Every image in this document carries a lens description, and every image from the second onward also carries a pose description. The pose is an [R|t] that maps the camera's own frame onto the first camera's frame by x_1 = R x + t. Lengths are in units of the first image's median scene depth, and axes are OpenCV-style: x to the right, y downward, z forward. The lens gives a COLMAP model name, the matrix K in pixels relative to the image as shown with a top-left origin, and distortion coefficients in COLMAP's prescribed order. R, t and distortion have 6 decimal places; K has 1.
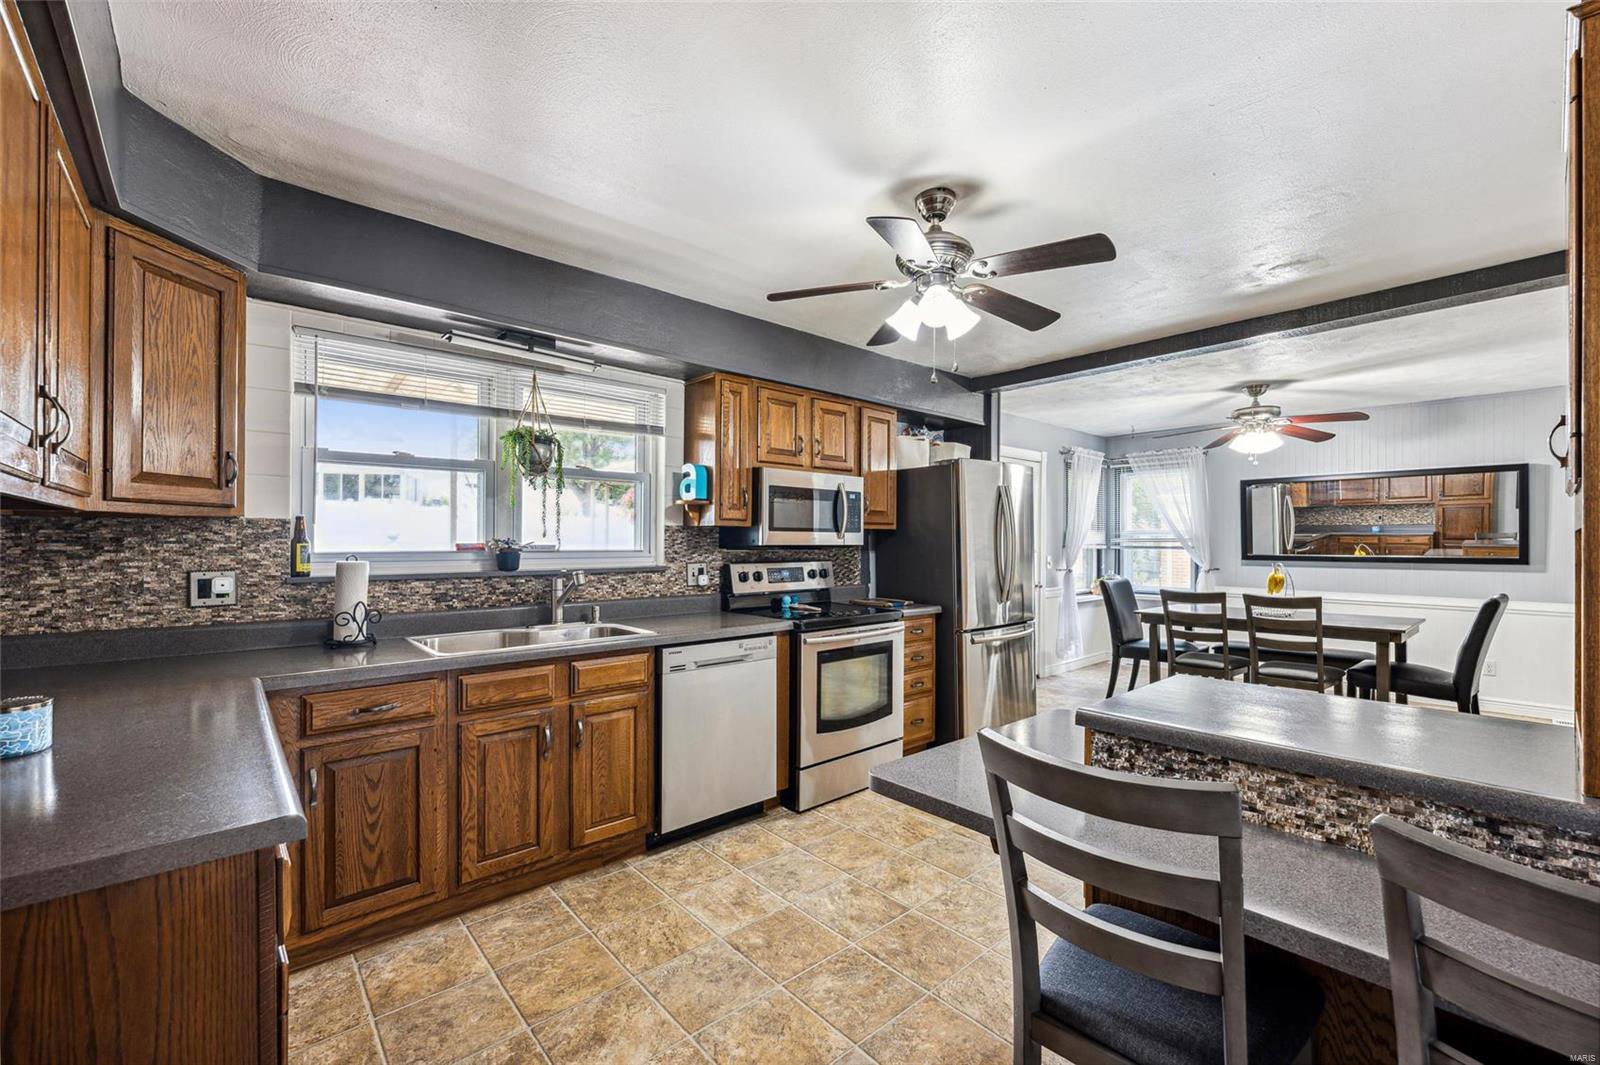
lens RADIAL K [[657.3, 0, 801.9], [0, 657.3, 539.5], [0, 0, 1]] dist [0.000023, 0.000006]
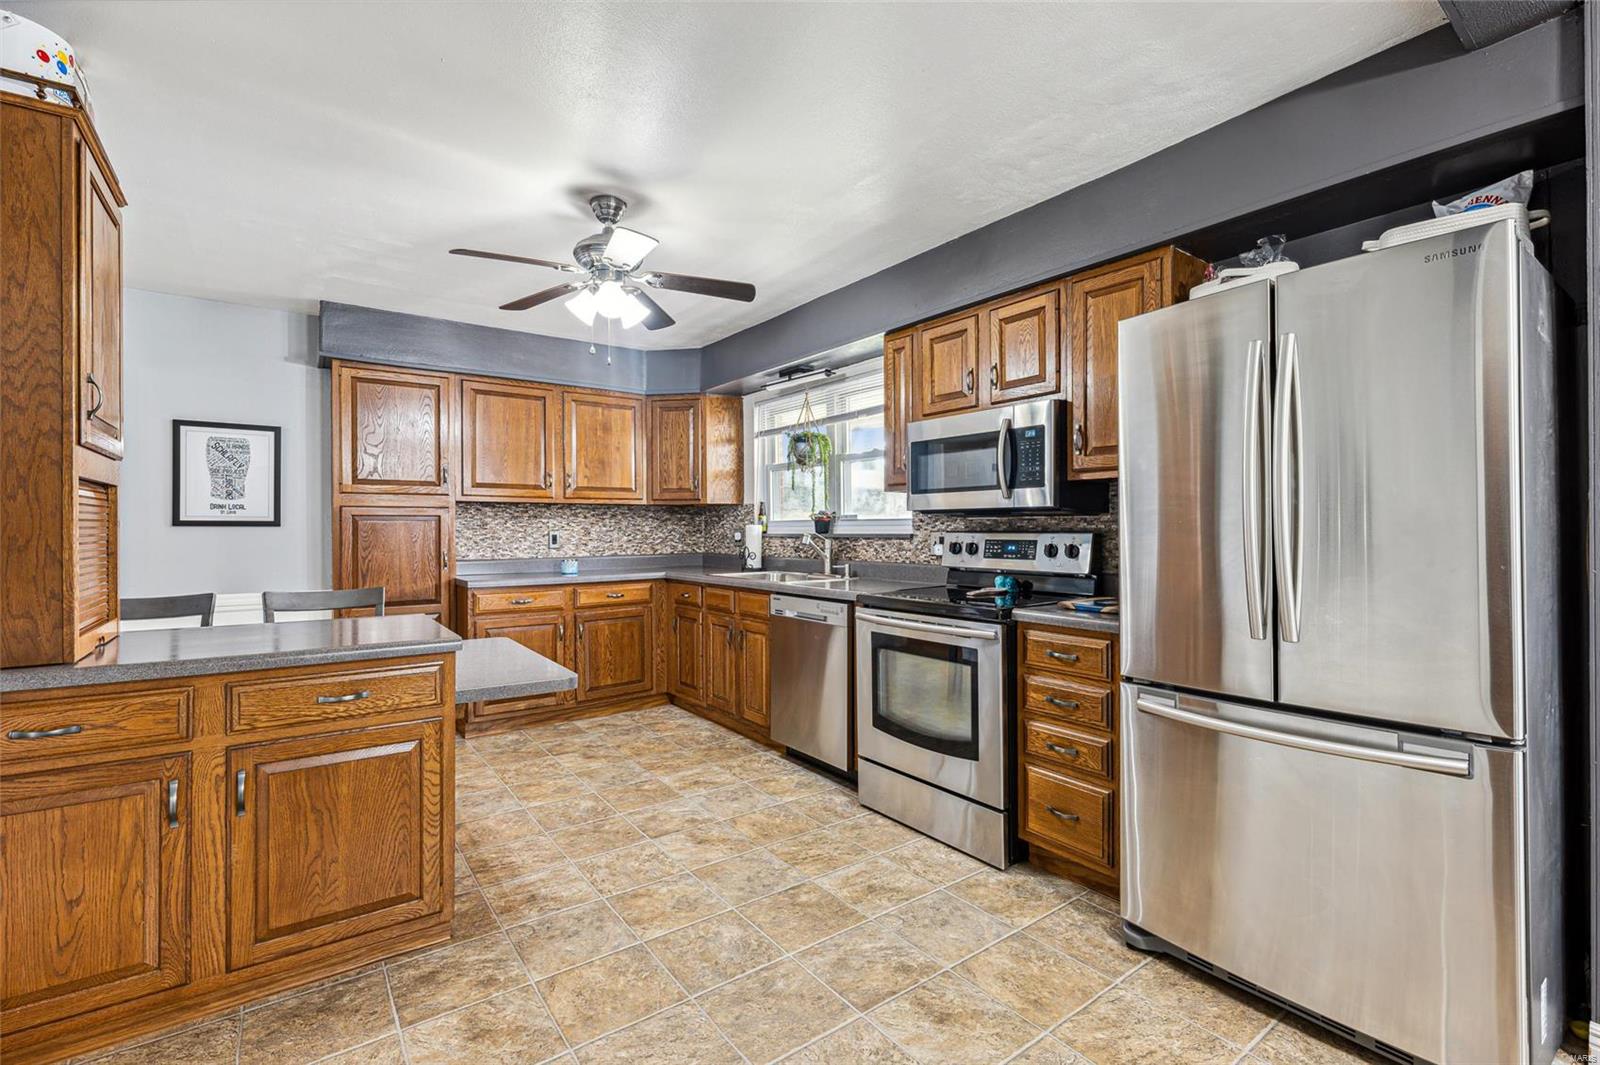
lens RADIAL K [[711.7, 0, 802.1], [0, 711.7, 528.6], [0, 0, 1]] dist [0.000702, 0.000143]
pose [[-0.092937, -0.002127, -0.995670, 1.096534], [0.005389, 0.999982, -0.002640, 0.041682], [0.995657, -0.005611, -0.092924, 1.129483]]
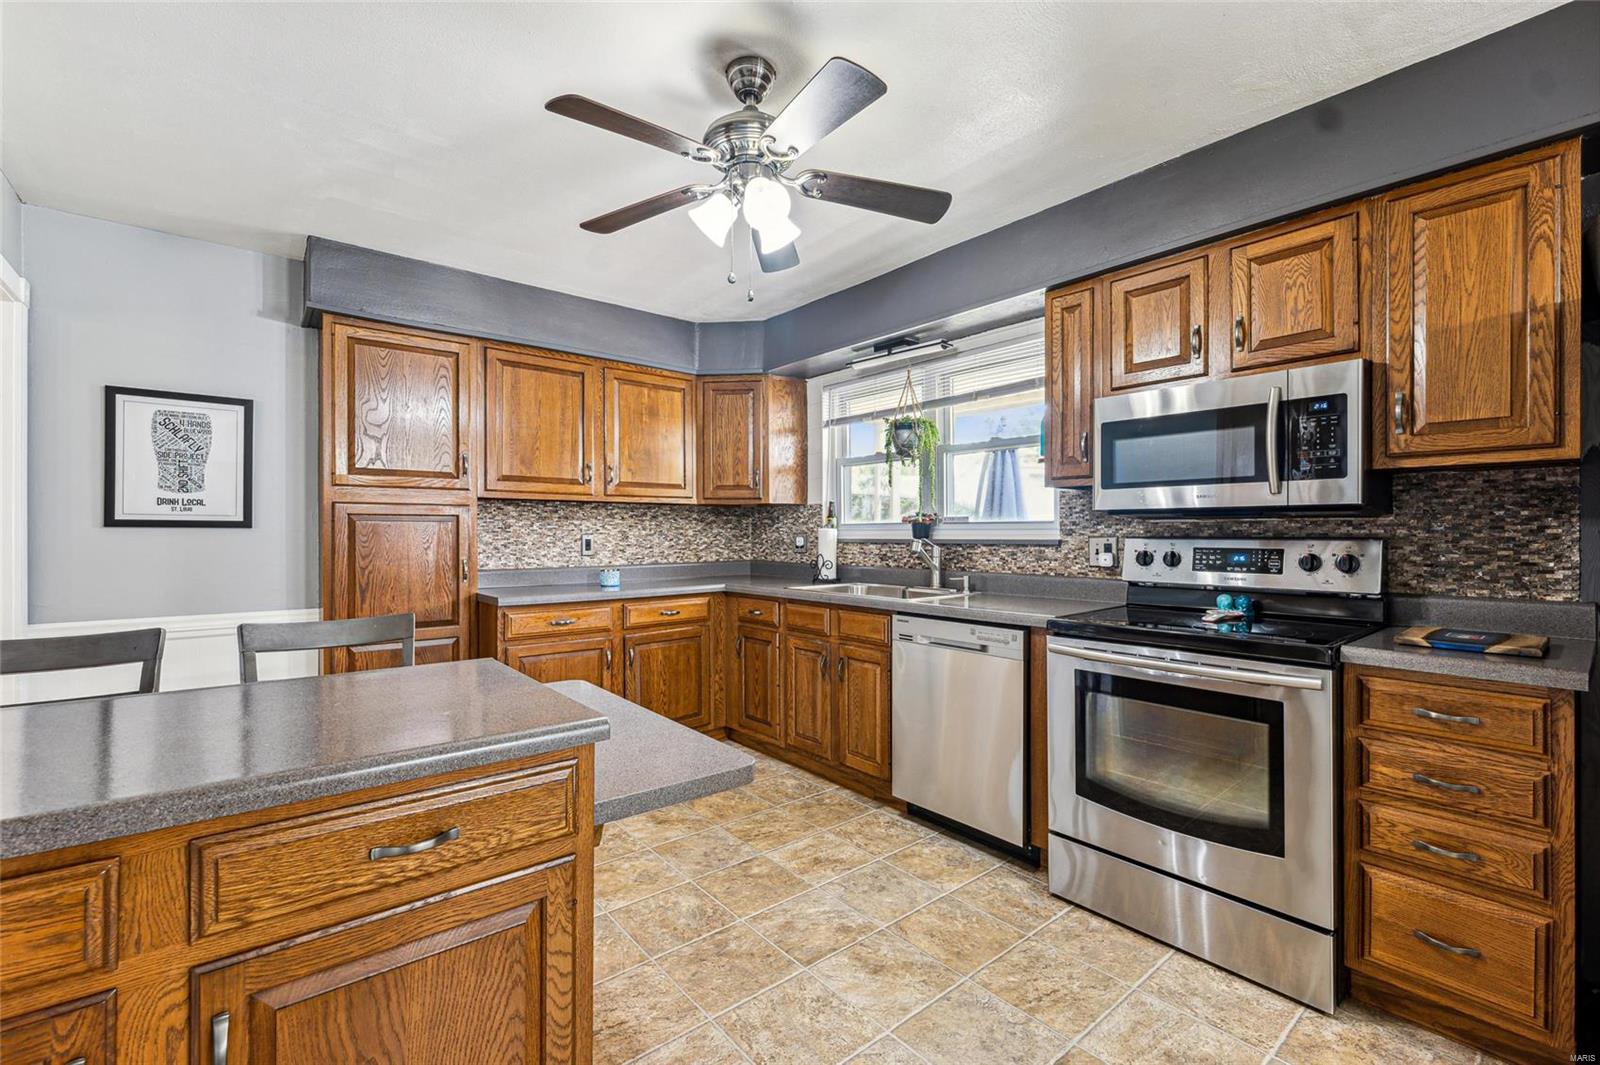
lens RADIAL K [[687.4, 0, 800.0], [0, 687.4, 532.5], [0, 0, 1]] dist [-0.000062, -0.000448]
pose [[-0.034146, -0.003059, -0.999412, 0.815714], [0.002344, 0.999992, -0.003141, 0.040296], [0.999414, -0.002450, -0.034139, 0.848027]]
